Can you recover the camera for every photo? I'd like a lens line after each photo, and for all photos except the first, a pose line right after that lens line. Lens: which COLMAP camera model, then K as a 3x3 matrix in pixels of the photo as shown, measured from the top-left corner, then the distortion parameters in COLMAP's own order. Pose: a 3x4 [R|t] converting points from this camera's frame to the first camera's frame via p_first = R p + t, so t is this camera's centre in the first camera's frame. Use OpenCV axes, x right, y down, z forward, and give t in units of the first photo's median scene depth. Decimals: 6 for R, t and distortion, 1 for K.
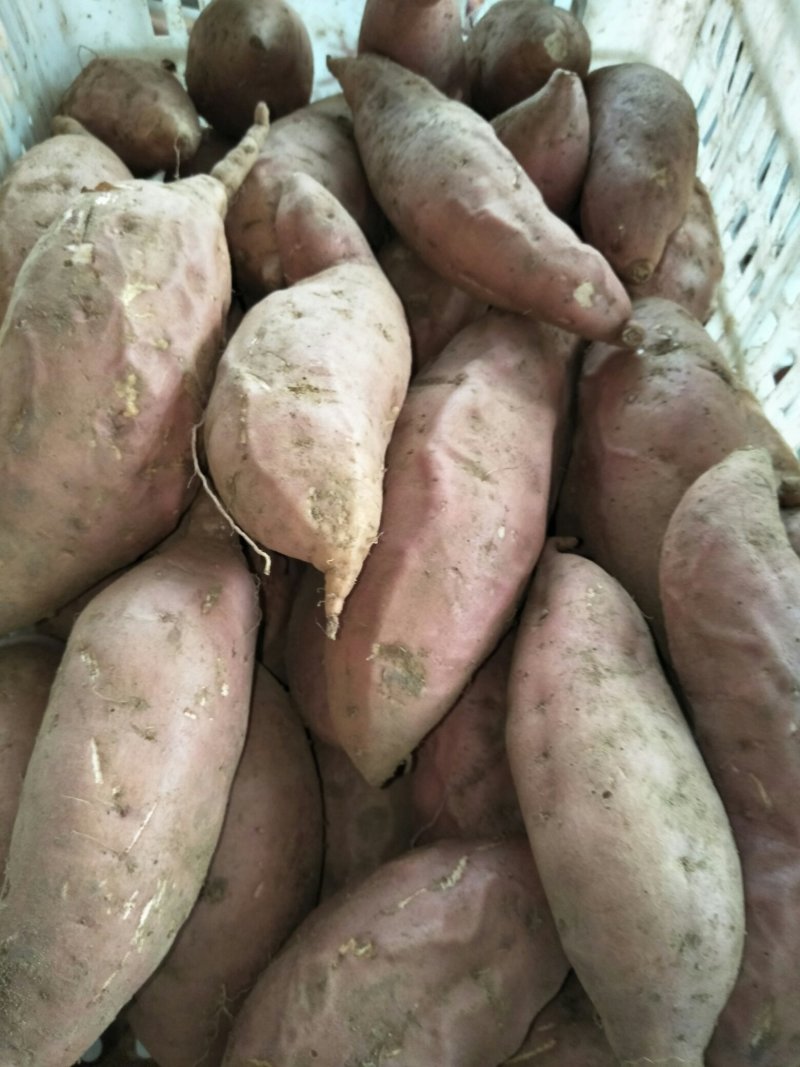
lens RADIAL K [[825.7, 0, 395.6], [0, 825.7, 538.3], [0, 0, 1]] dist [0.005952, -0.030237]
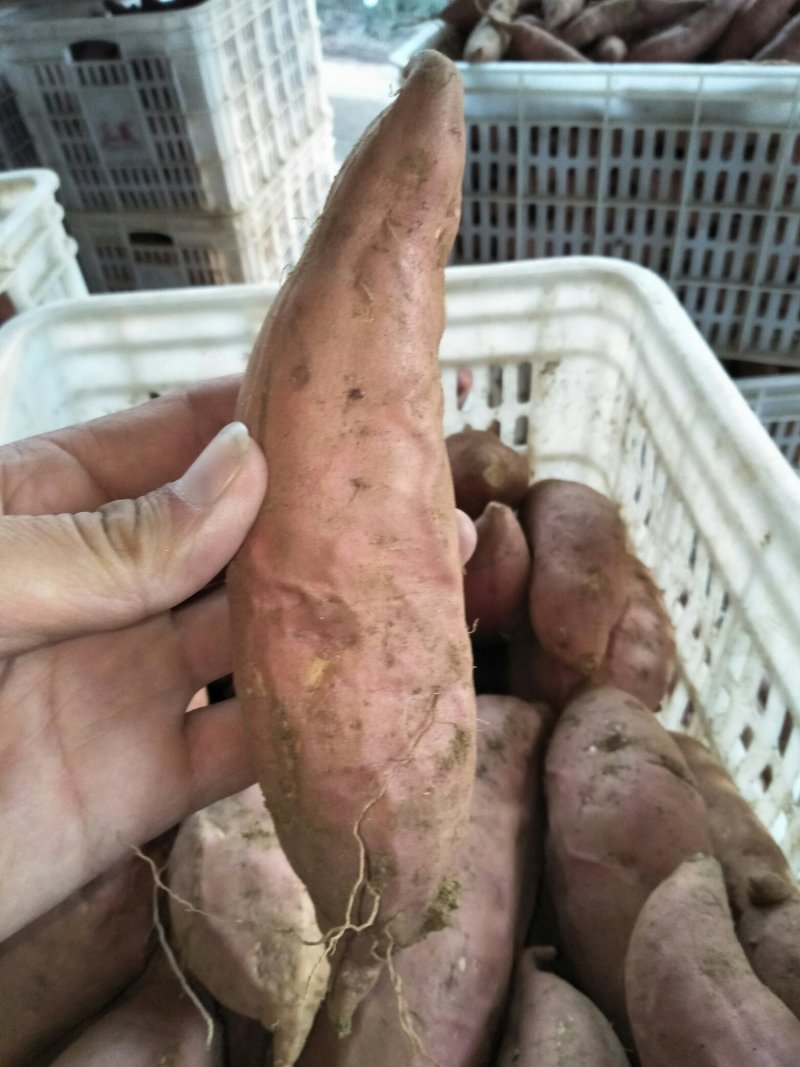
lens RADIAL K [[825.7, 0, 404.1], [0, 825.7, 527.0], [0, 0, 1]] dist [0.005952, -0.030237]
pose [[0.995959, -0.080469, -0.039888, 0.141605], [0.060435, 0.928994, -0.365128, -0.137145], [0.066437, 0.361241, 0.930103, -0.110533]]
